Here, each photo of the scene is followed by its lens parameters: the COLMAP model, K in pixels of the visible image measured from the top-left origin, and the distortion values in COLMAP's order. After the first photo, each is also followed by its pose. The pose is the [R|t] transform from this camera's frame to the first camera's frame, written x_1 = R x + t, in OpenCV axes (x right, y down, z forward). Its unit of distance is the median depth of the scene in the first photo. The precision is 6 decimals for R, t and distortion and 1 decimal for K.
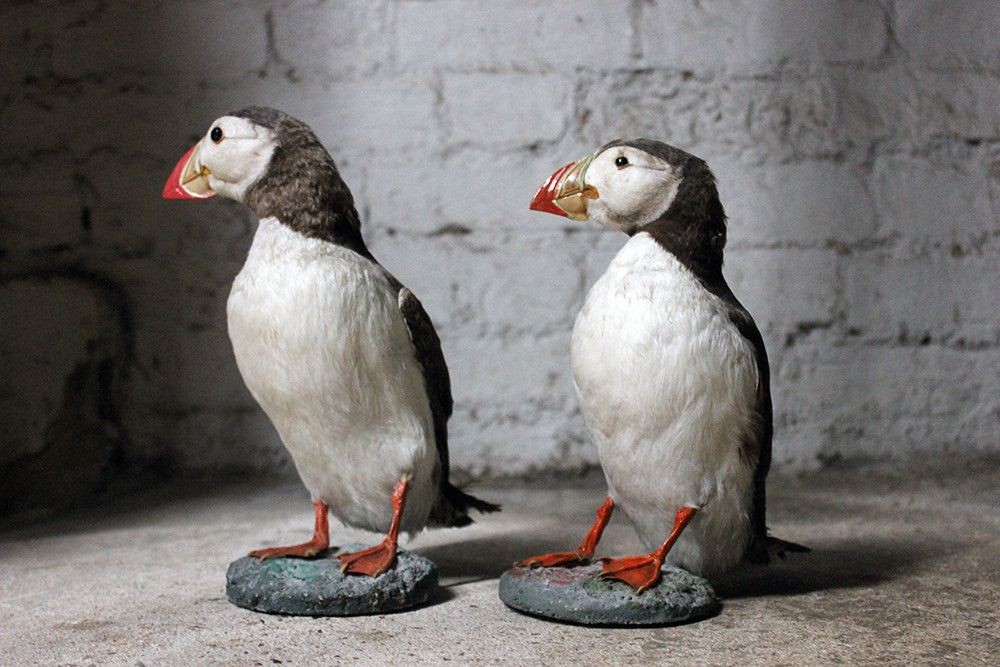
lens RADIAL K [[1540.6, 0, 510.6], [0, 1540.6, 328.7], [0, 0, 1]] dist [-0.020490, 0.000000]
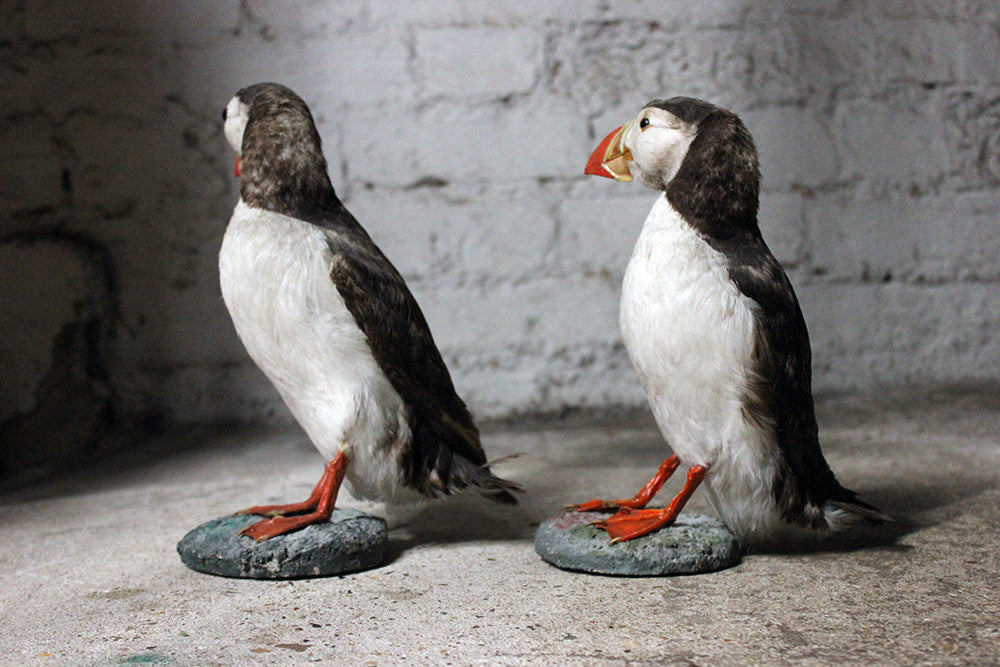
lens RADIAL K [[1487.4, 0, 516.5], [0, 1487.4, 336.1], [0, 0, 1]] dist [-0.031757, 0.000000]
pose [[0.998334, -0.029649, 0.049509, -0.031875], [0.026951, 0.998161, 0.054301, -0.014416], [-0.051028, -0.052876, 0.997296, 0.005905]]
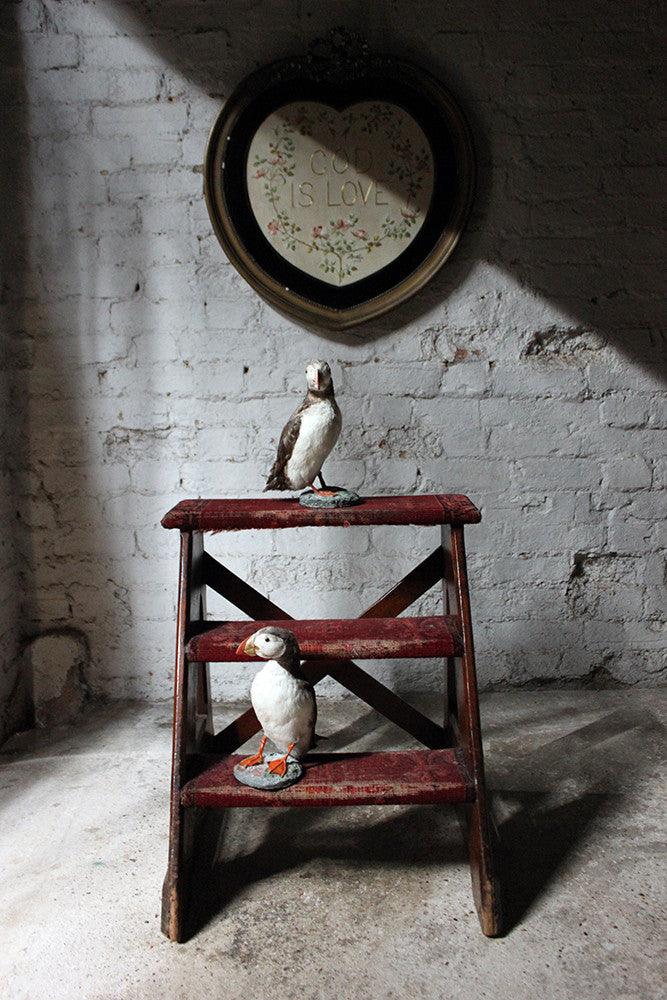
lens RADIAL K [[1061.7, 0, 375.5], [0, 1061.7, 489.4], [0, 0, 1]] dist [-0.148321, 0.000000]
pose [[0.999394, -0.002950, 0.034674, 0.193355], [-0.002860, 0.986069, 0.166312, -0.586080], [-0.034682, -0.166310, 0.985463, -0.784260]]
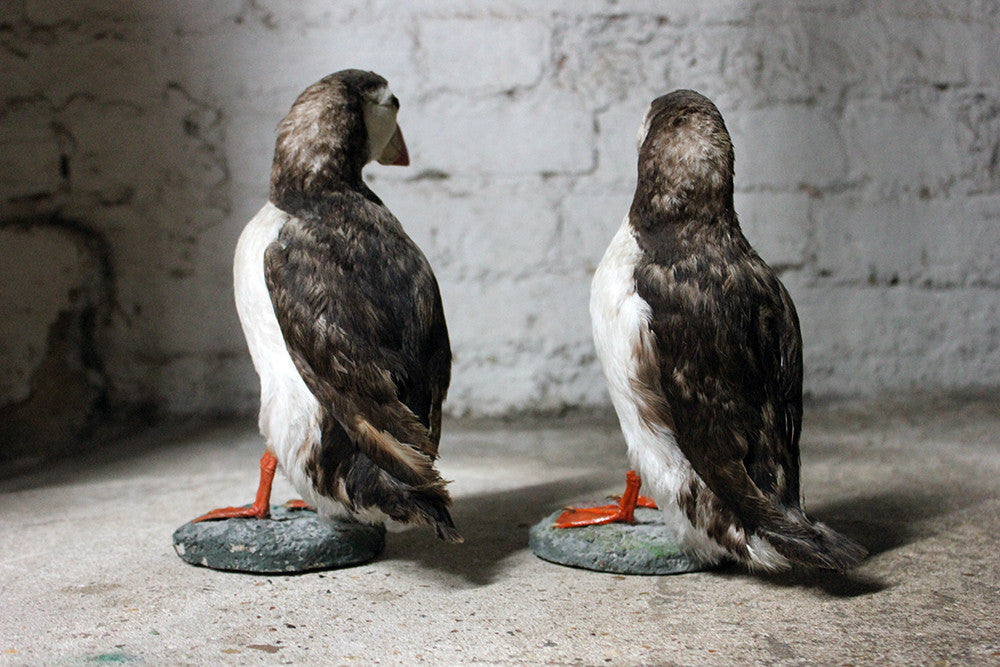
lens RADIAL K [[1487.4, 0, 513.7], [0, 1487.4, 333.6], [0, 0, 1]] dist [-0.031757, 0.000000]
pose [[0.999242, -0.009955, 0.037631, -0.021314], [0.007857, 0.998427, 0.055508, -0.014229], [-0.038124, -0.055171, 0.997749, 0.019208]]
